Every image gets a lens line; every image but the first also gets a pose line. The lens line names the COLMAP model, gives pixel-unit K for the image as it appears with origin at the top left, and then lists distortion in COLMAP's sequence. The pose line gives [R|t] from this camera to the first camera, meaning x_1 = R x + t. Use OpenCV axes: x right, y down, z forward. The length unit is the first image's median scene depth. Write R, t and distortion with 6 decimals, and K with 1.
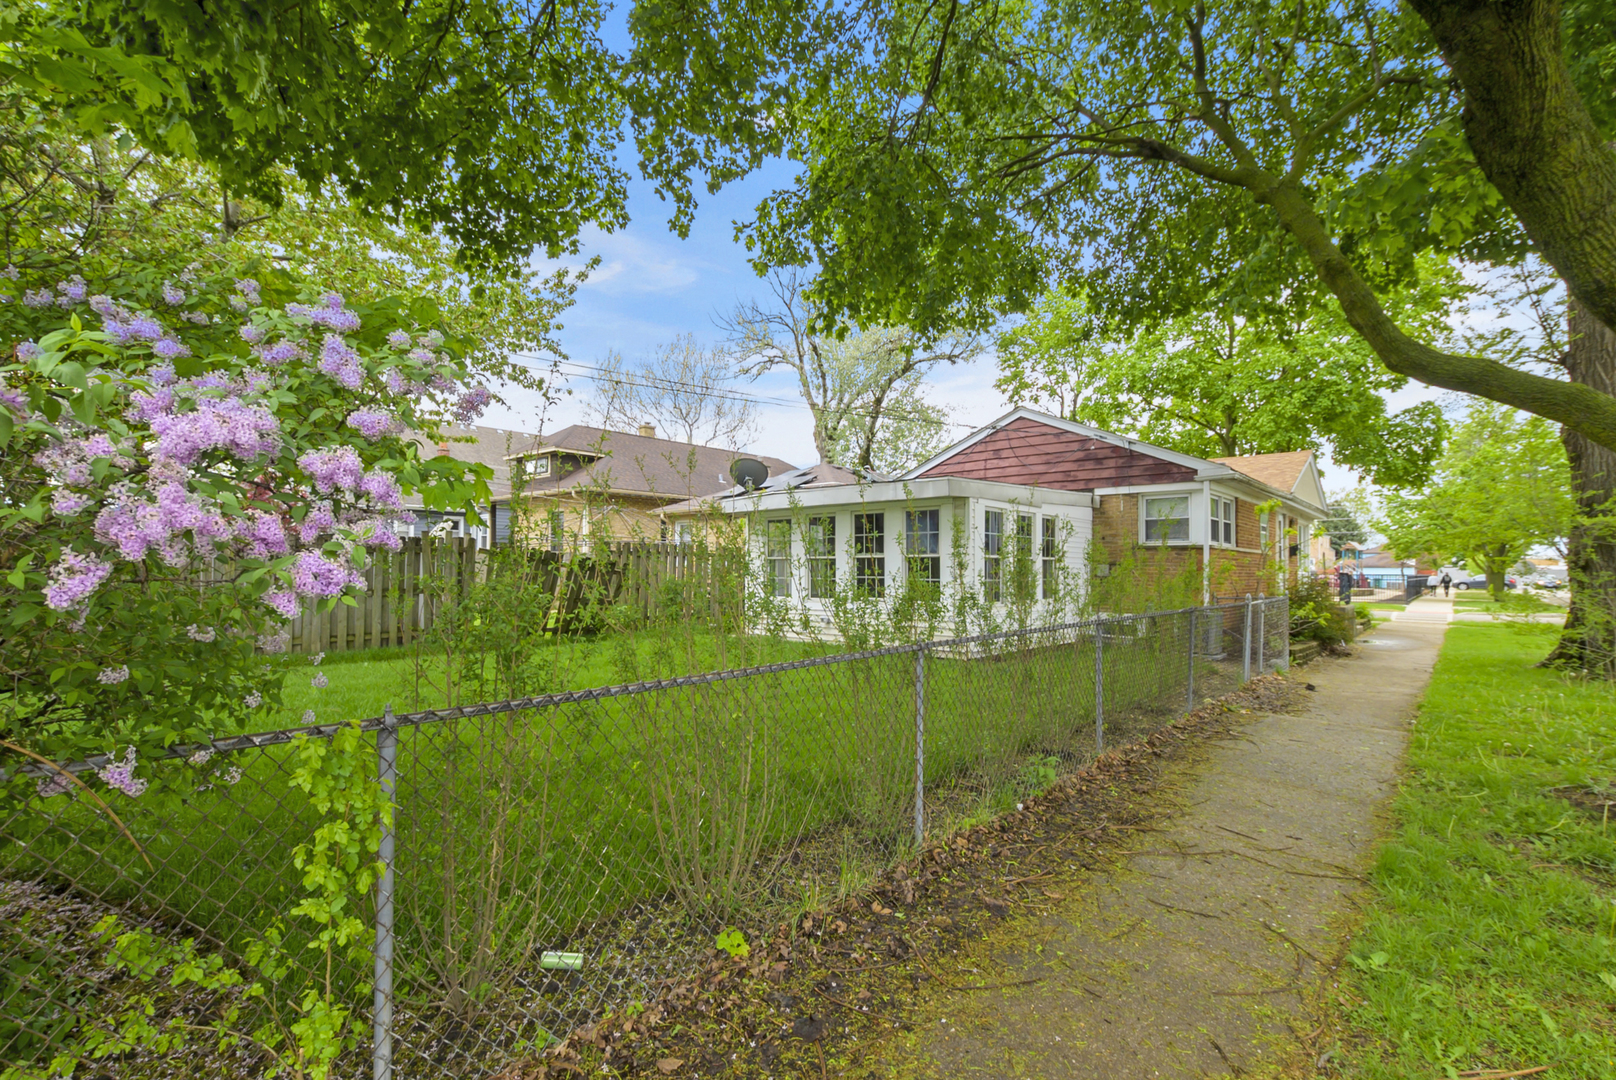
lens RADIAL K [[704.0, 0, 808.8], [0, 704.0, 544.0], [0, 0, 1]] dist [0.001235, 0.000088]
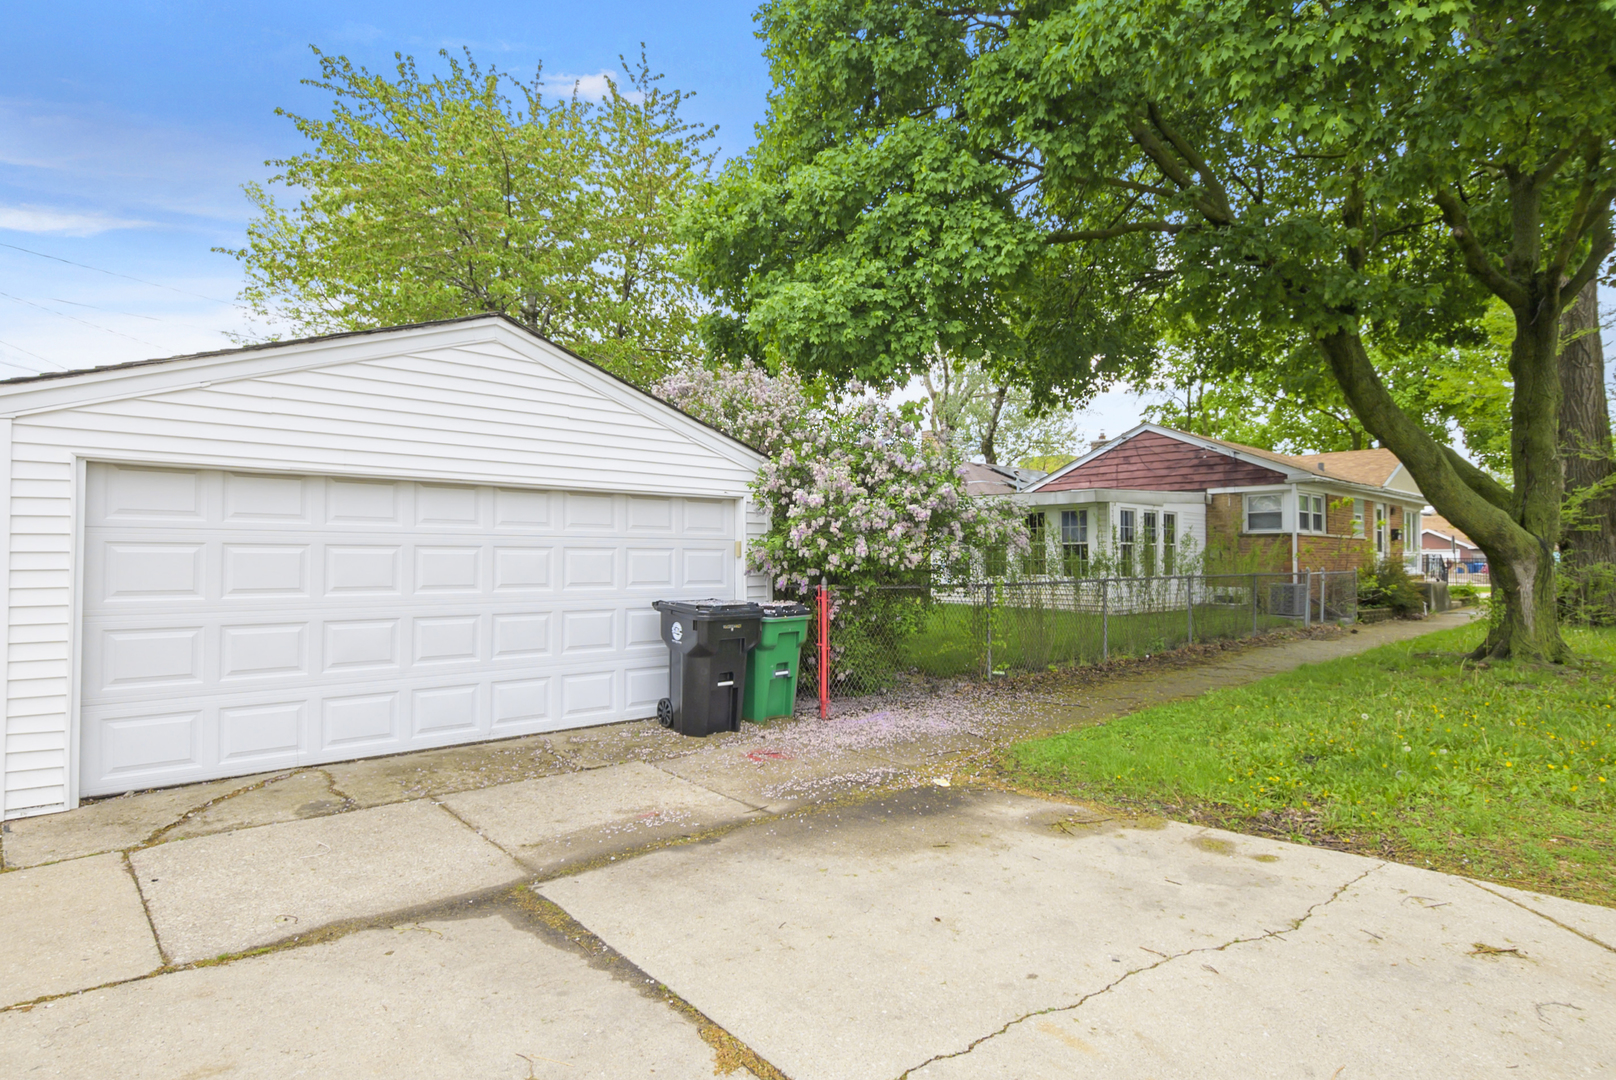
lens RADIAL K [[878.8, 0, 806.9], [0, 878.8, 545.7], [0, 0, 1]] dist [-0.002599, -0.000567]
pose [[0.996961, -0.011761, -0.077012, -0.195022], [0.013080, 0.999776, 0.016638, -0.012628], [0.076799, -0.017595, 0.996891, -0.646151]]
